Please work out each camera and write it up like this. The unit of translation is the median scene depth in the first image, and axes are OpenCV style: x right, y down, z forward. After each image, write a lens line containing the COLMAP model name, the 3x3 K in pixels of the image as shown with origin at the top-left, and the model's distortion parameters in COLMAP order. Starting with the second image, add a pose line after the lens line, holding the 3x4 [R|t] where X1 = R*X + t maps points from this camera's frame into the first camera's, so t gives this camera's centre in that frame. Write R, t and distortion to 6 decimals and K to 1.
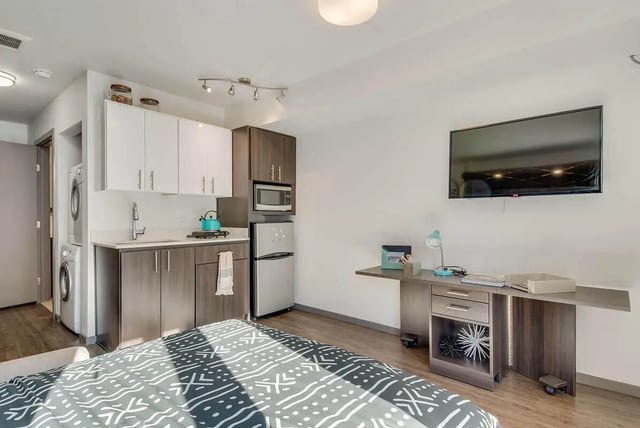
lens RADIAL K [[336.8, 0, 324.1], [0, 336.8, 218.5], [0, 0, 1]] dist [0.035395, -0.002507]
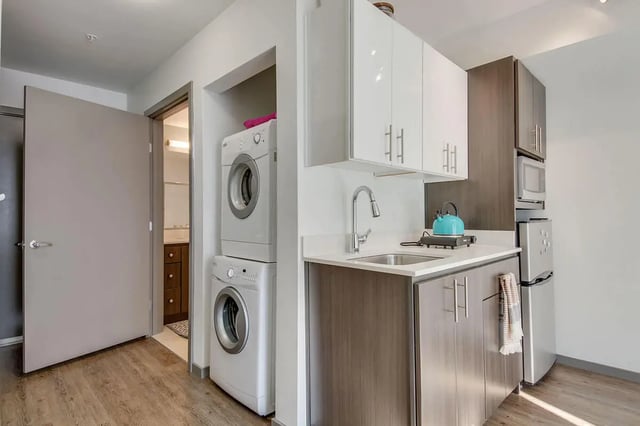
lens RADIAL K [[336.8, 0, 320.5], [0, 336.8, 211.5], [0, 0, 1]] dist [0.035395, -0.002507]
pose [[0.997947, -0.008252, -0.063517, -0.564664], [0.006752, 0.999694, -0.023788, 0.007448], [0.063694, 0.023310, 0.997697, 0.416560]]
